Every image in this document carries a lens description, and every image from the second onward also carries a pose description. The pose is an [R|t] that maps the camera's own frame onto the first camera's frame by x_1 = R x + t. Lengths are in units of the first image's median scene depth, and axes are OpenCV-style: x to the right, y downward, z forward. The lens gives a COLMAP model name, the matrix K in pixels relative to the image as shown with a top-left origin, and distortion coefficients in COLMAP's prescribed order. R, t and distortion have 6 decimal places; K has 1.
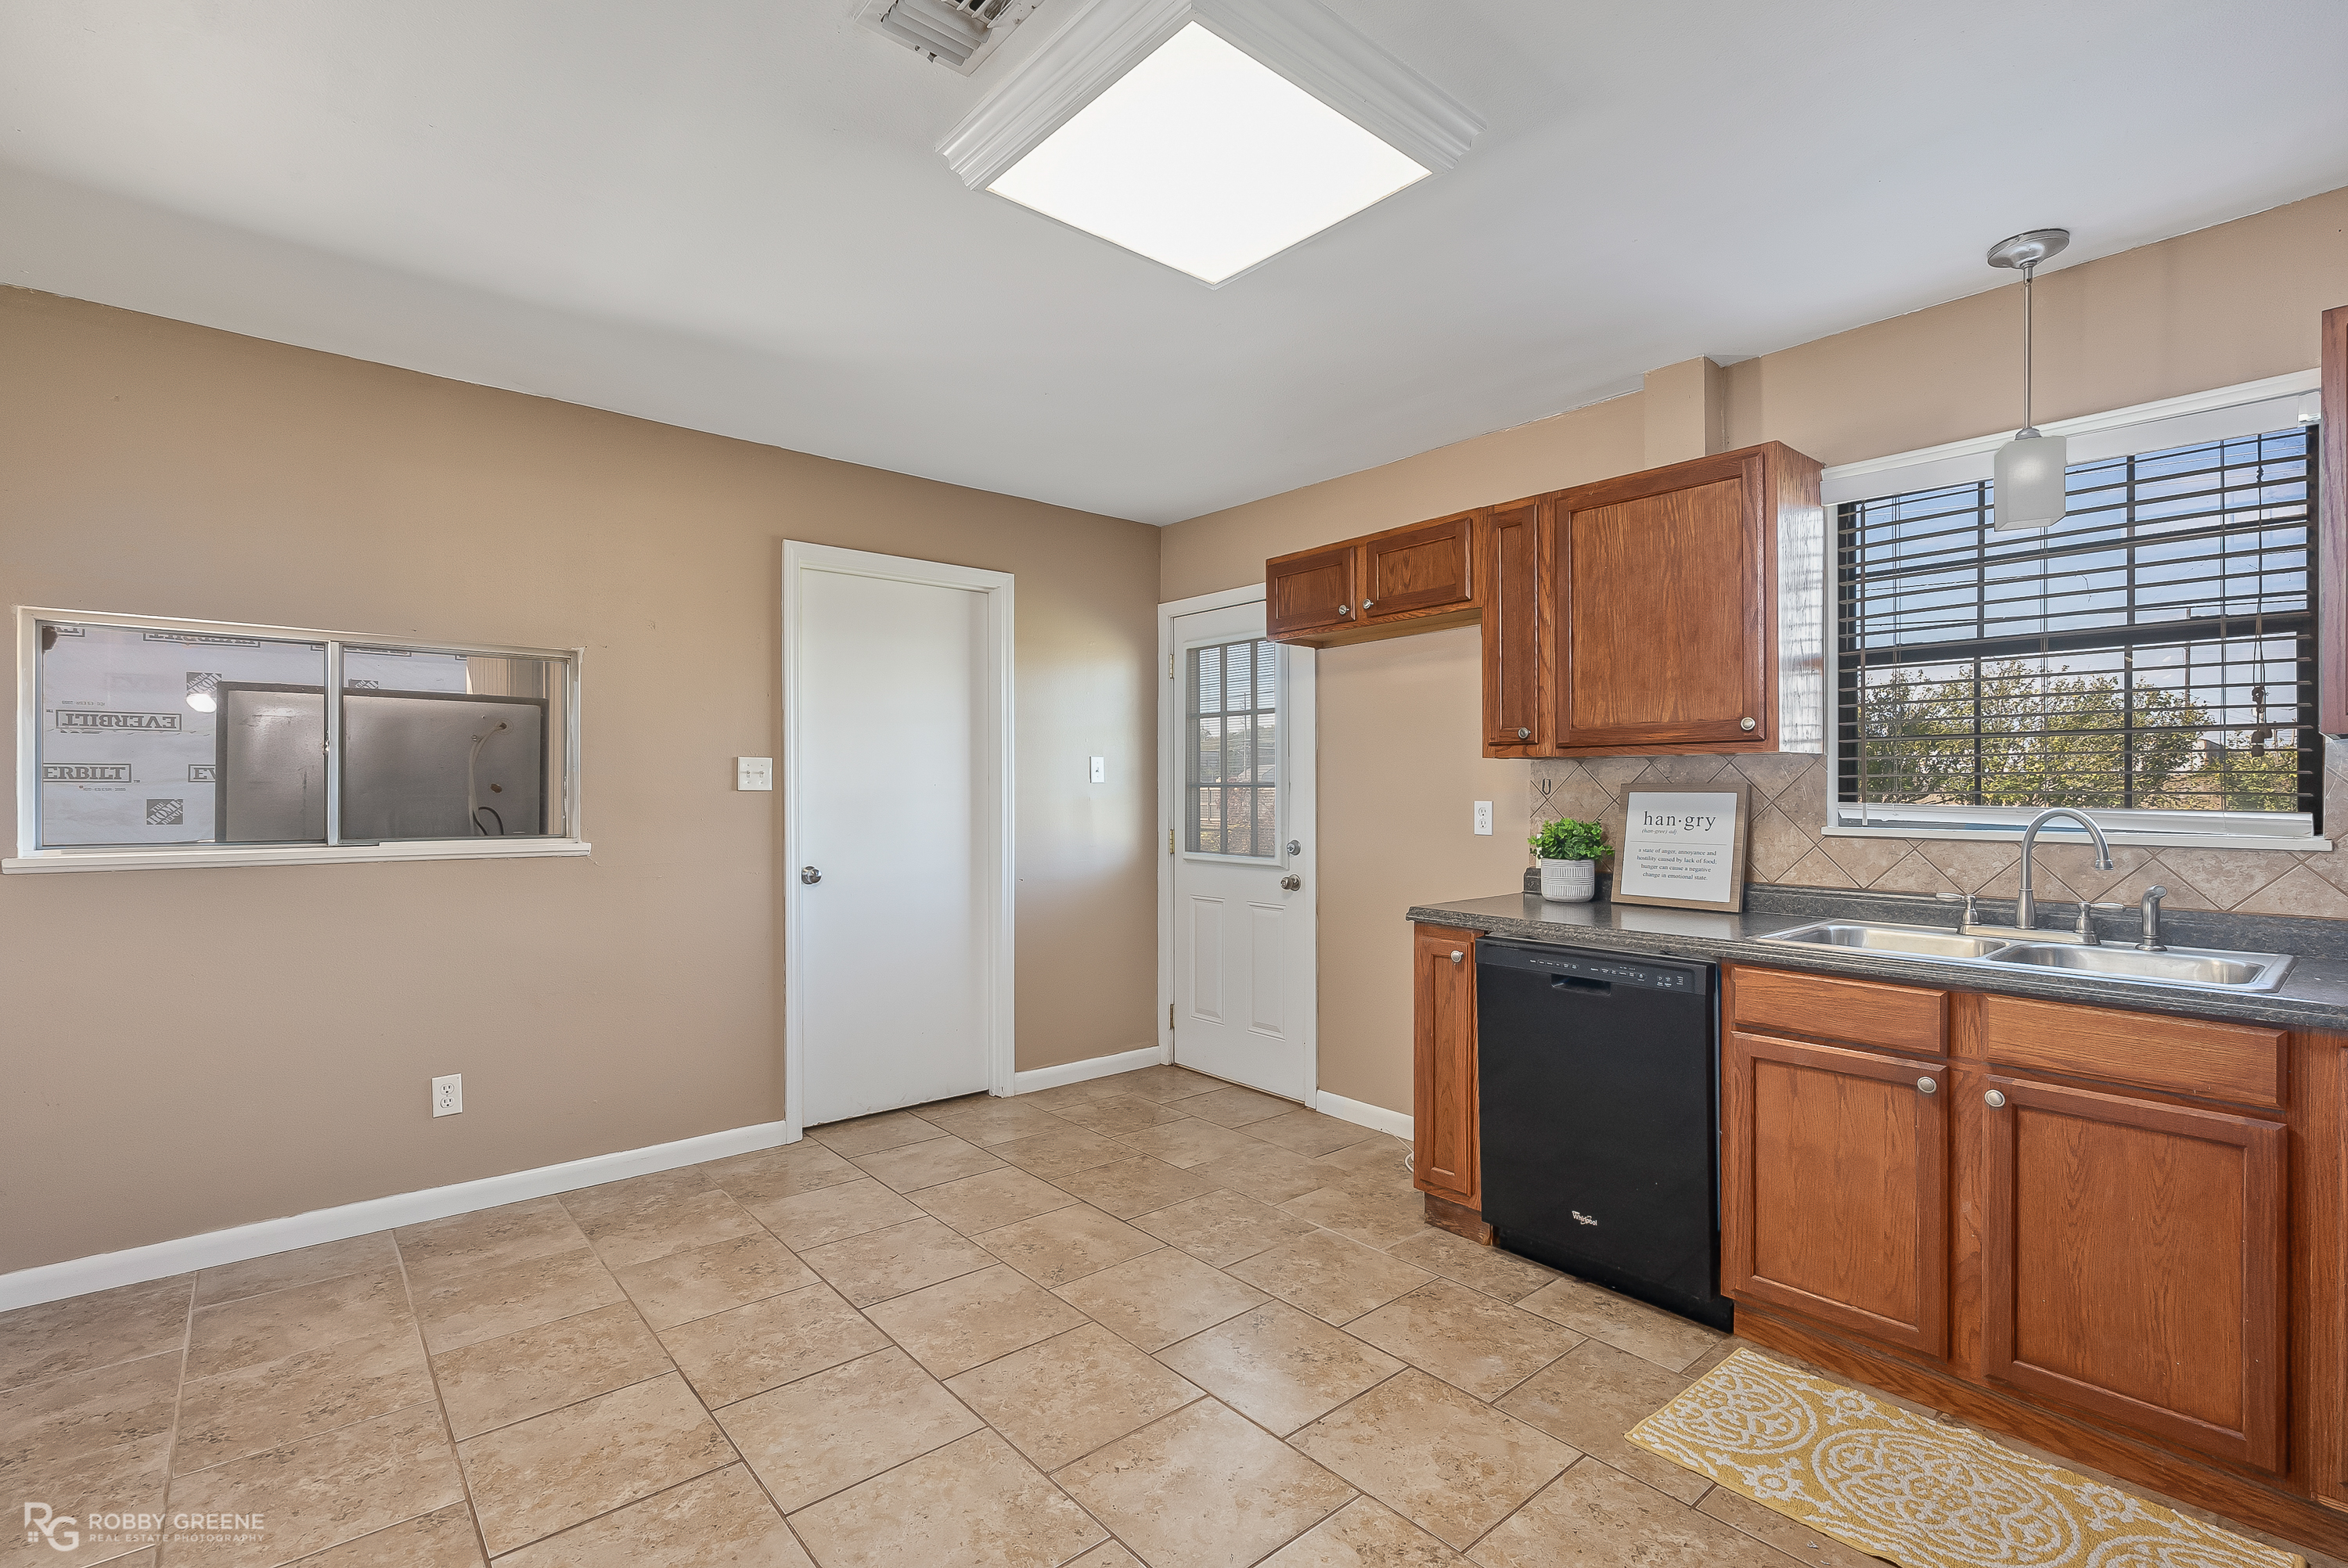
lens RADIAL K [[1063.5, 0, 1174.0], [0, 1063.5, 784.0], [0, 0, 1]] dist [-0.008974, 0.000234]
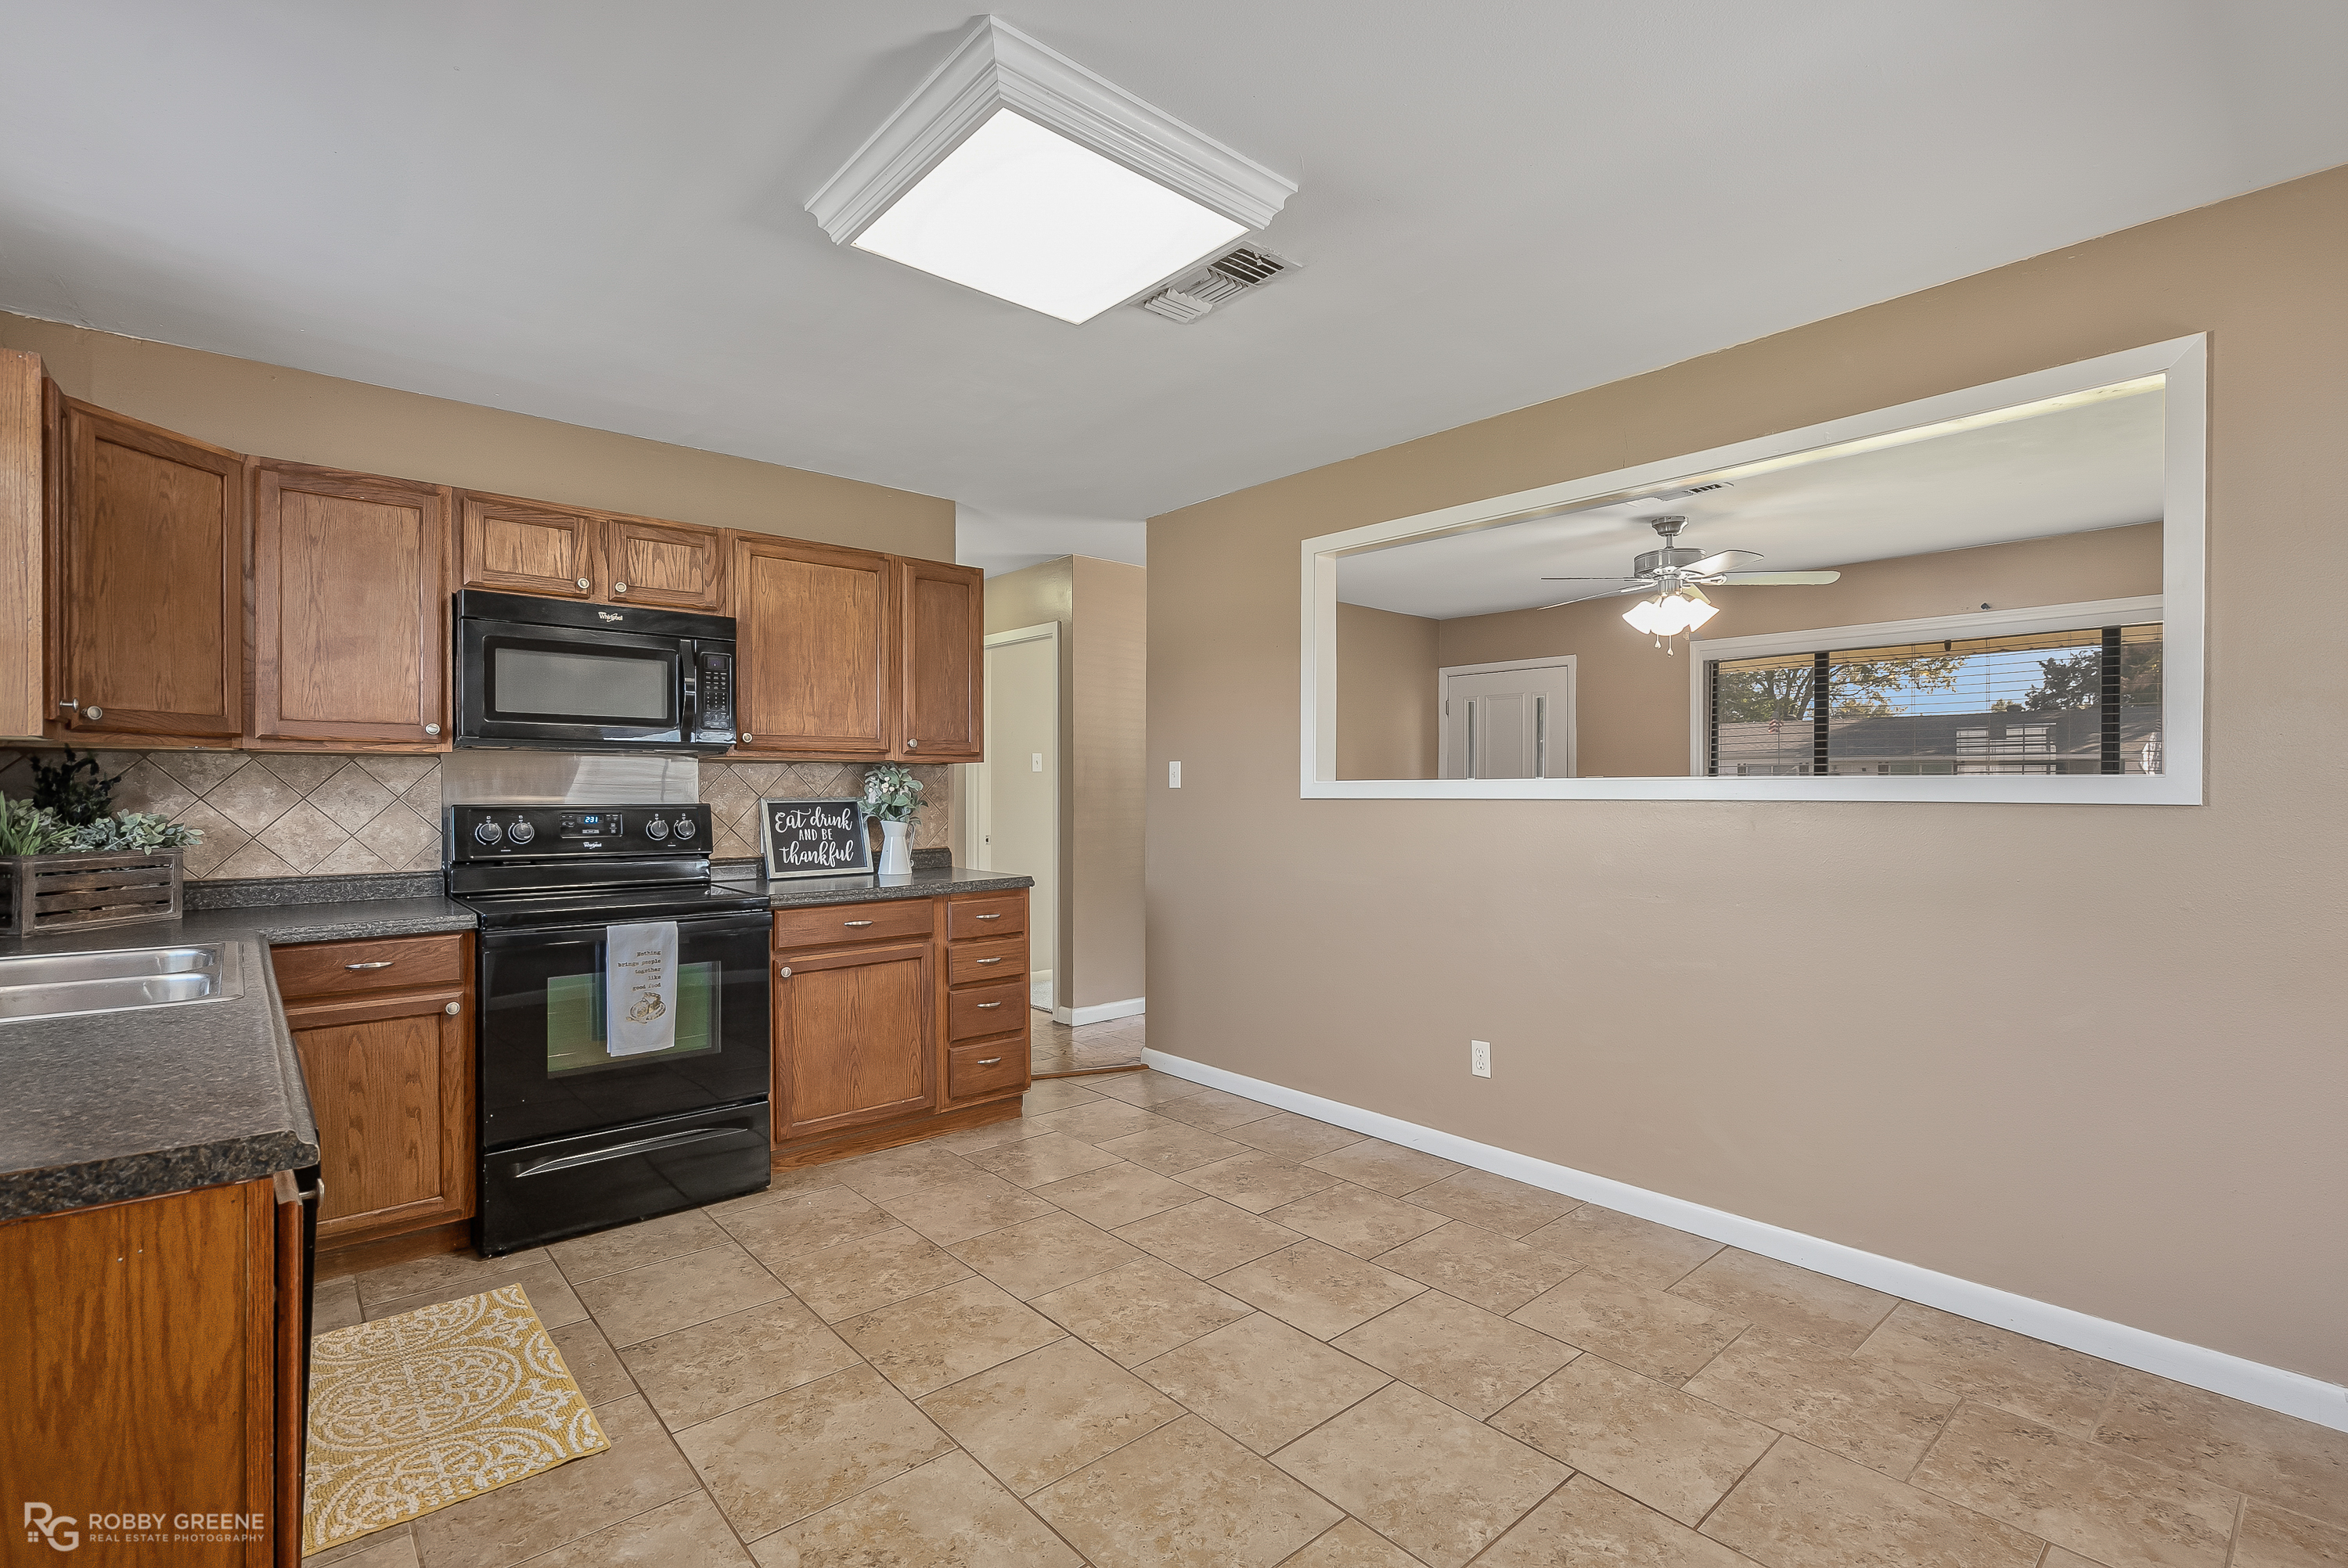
lens RADIAL K [[1063.5, 0, 1174.0], [0, 1063.5, 784.0], [0, 0, 1]] dist [-0.008974, 0.000234]
pose [[-0.999907, -0.000857, -0.013583, -0.066480], [-0.000753, 0.999971, -0.007611, 0.008334], [0.013589, -0.007600, -0.999879, 1.603196]]
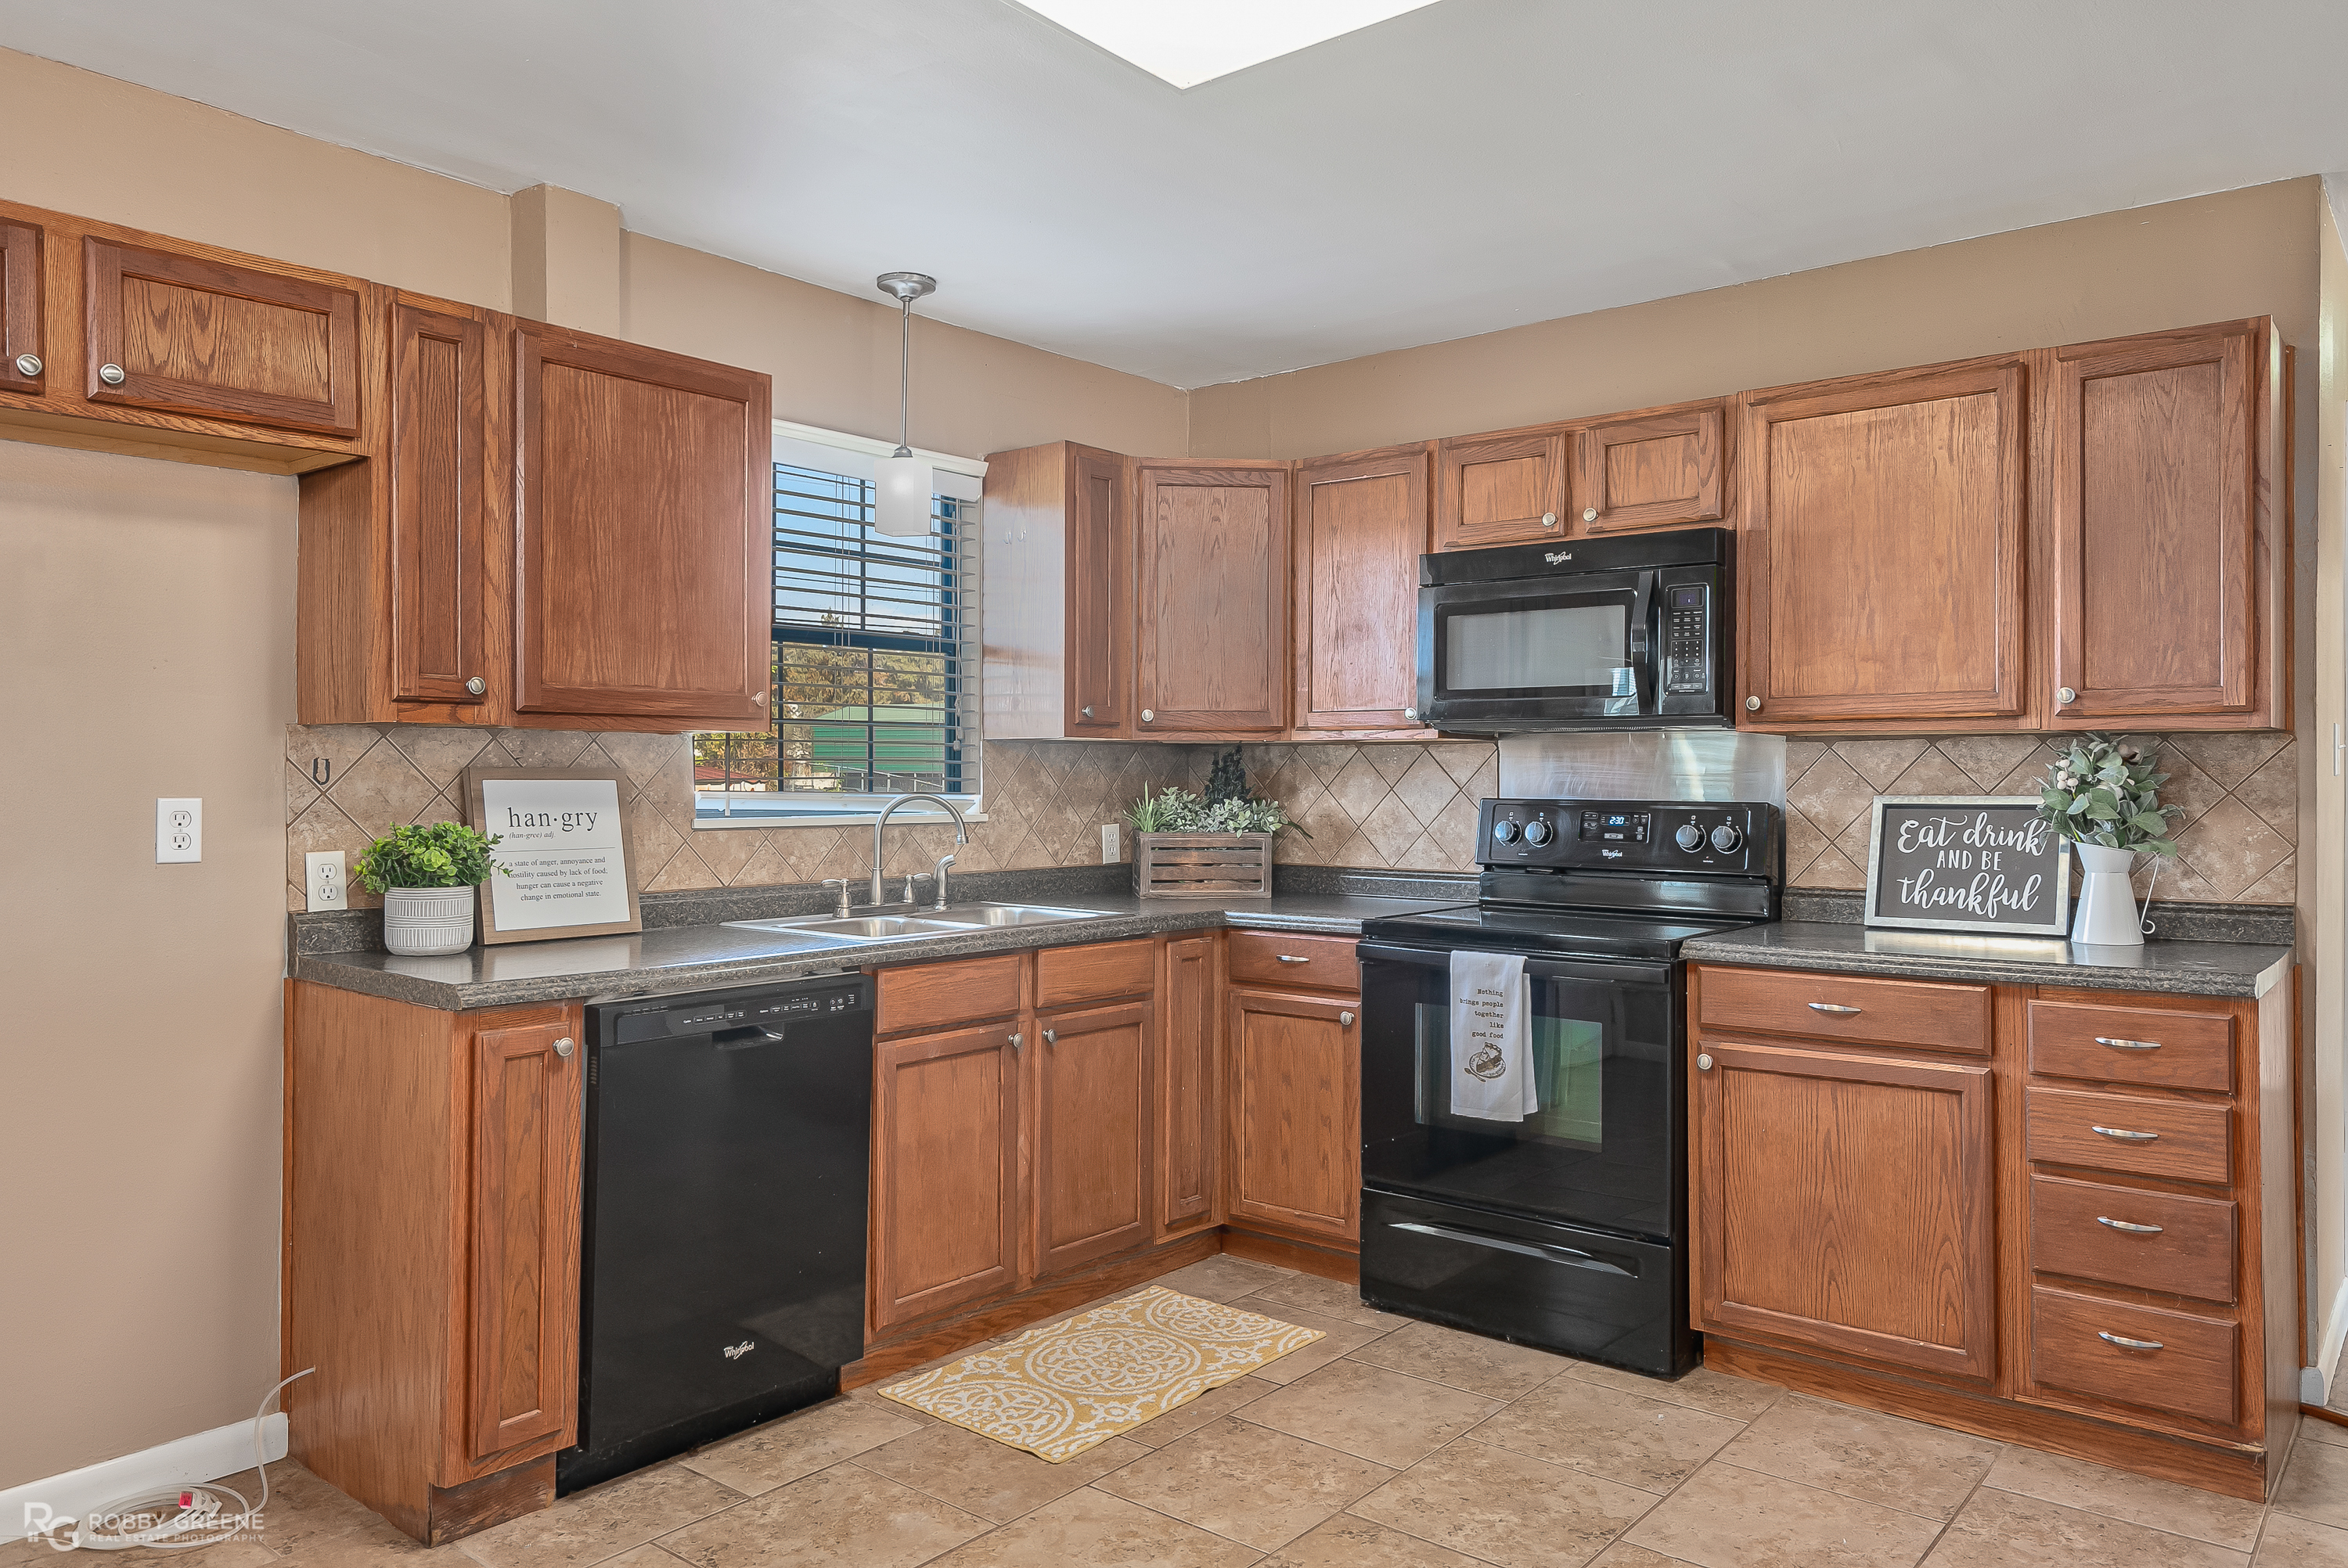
lens RADIAL K [[1611.0, 0, 1186.9], [0, 1611.0, 759.9], [0, 0, 1]] dist [-0.005669, 0.000952]
pose [[-0.179086, 0.008890, 0.983793, -0.815912], [-0.005992, 0.999931, -0.010126, 0.003242], [-0.983815, -0.007709, -0.179021, 0.923296]]
